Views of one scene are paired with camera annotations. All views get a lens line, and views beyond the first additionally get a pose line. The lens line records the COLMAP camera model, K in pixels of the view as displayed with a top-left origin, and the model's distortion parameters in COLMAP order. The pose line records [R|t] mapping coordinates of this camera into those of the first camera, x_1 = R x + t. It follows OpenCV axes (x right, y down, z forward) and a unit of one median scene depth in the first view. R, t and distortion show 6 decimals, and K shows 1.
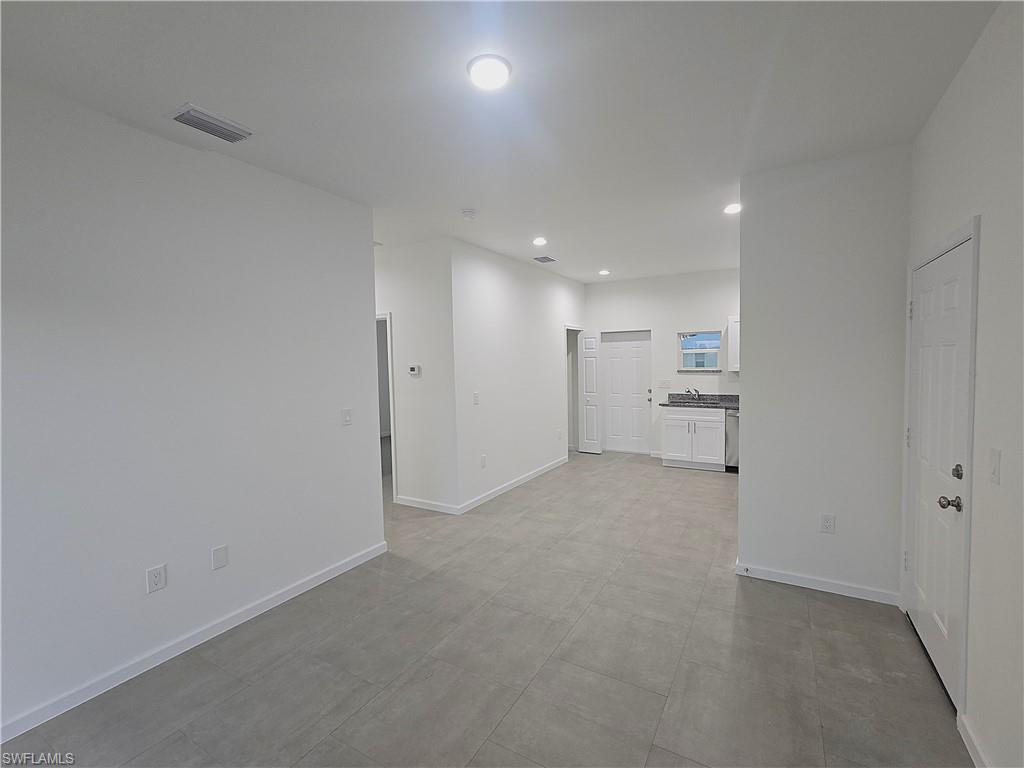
lens RADIAL K [[453.8, 0, 515.9], [0, 453.8, 385.4], [0, 0, 1]] dist [0.000251, 0.000181]
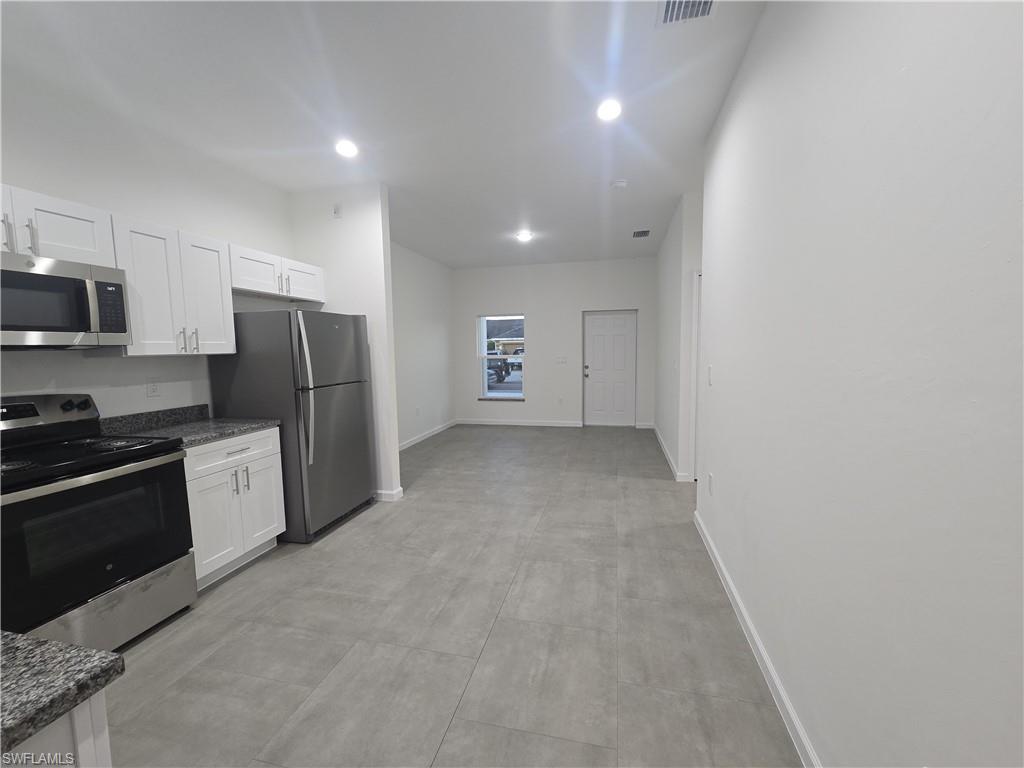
lens RADIAL K [[420.1, 0, 516.4], [0, 420.1, 384.3], [0, 0, 1]] dist [0.001022, 0.000256]
pose [[-0.956740, 0.061644, -0.284339, 0.354679], [0.020933, 0.989348, 0.144054, -0.051070], [0.290191, 0.131870, -0.947839, 1.579347]]
